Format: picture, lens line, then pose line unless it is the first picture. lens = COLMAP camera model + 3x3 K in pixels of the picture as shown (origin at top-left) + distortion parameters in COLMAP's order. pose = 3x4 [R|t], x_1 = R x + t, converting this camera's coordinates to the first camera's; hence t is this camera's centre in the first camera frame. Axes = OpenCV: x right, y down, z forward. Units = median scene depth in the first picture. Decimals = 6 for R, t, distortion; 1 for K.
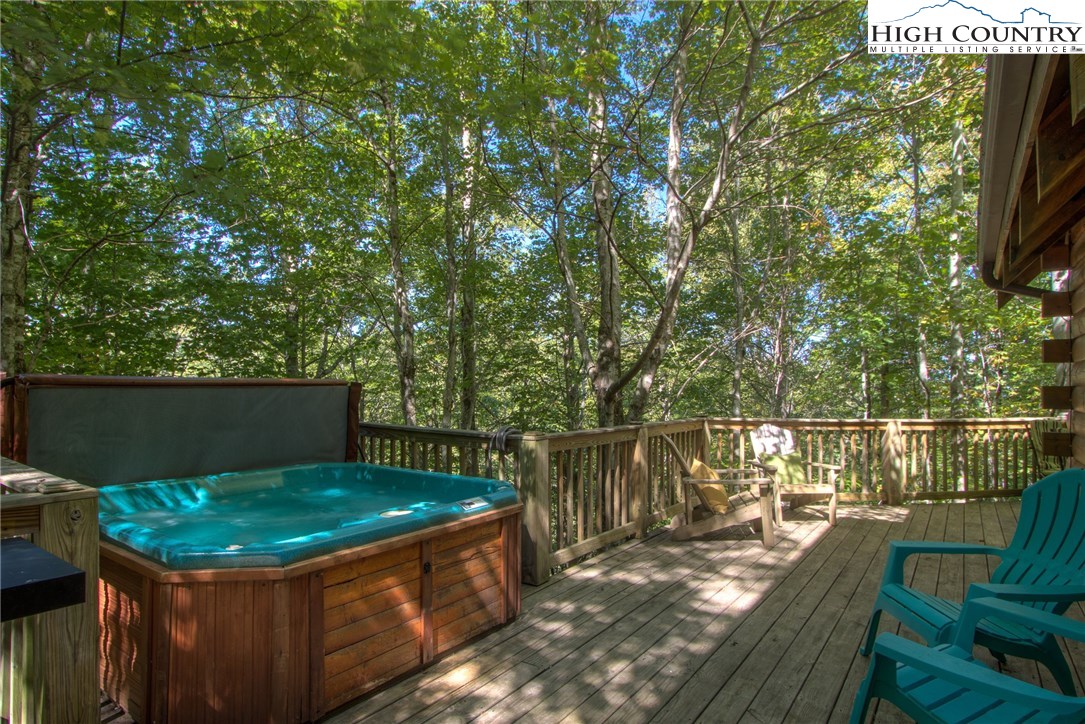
lens RADIAL K [[562.0, 0, 542.8], [0, 562.0, 367.6], [0, 0, 1]] dist [-0.019292, 0.001613]
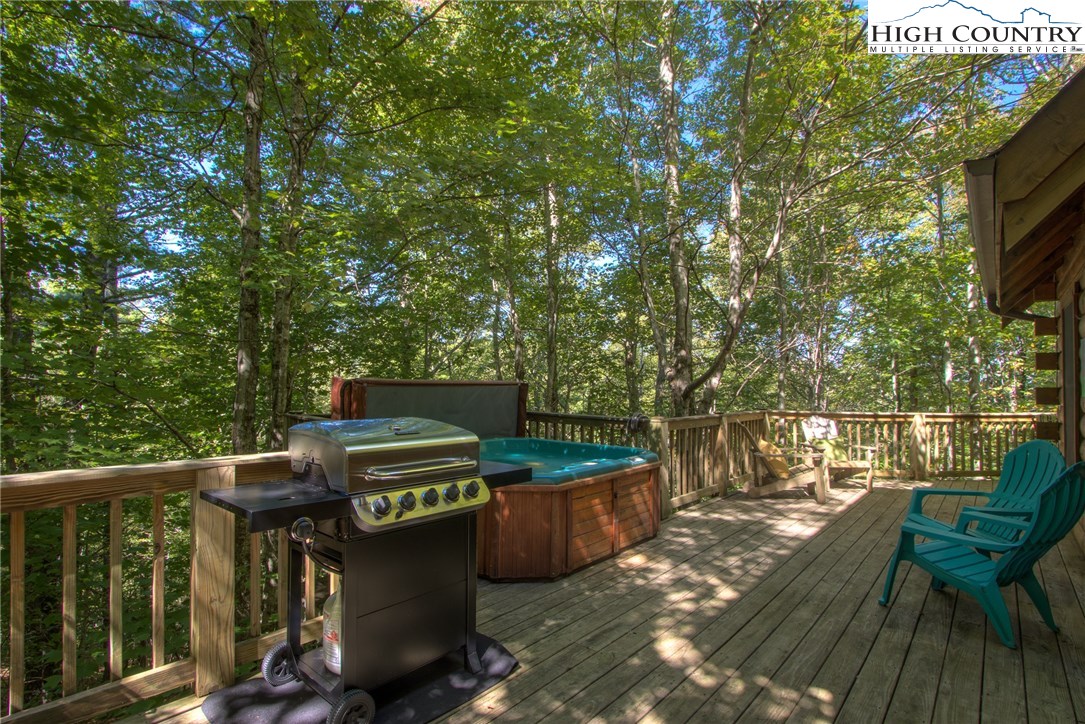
lens RADIAL K [[483.4, 0, 536.9], [0, 483.4, 364.5], [0, 0, 1]] dist [-0.021014, -0.000407]
pose [[0.992733, -0.001817, -0.120322, -0.130735], [0.000651, 0.999953, -0.009724, -0.009528], [0.120334, 0.009575, 0.992687, -0.229505]]
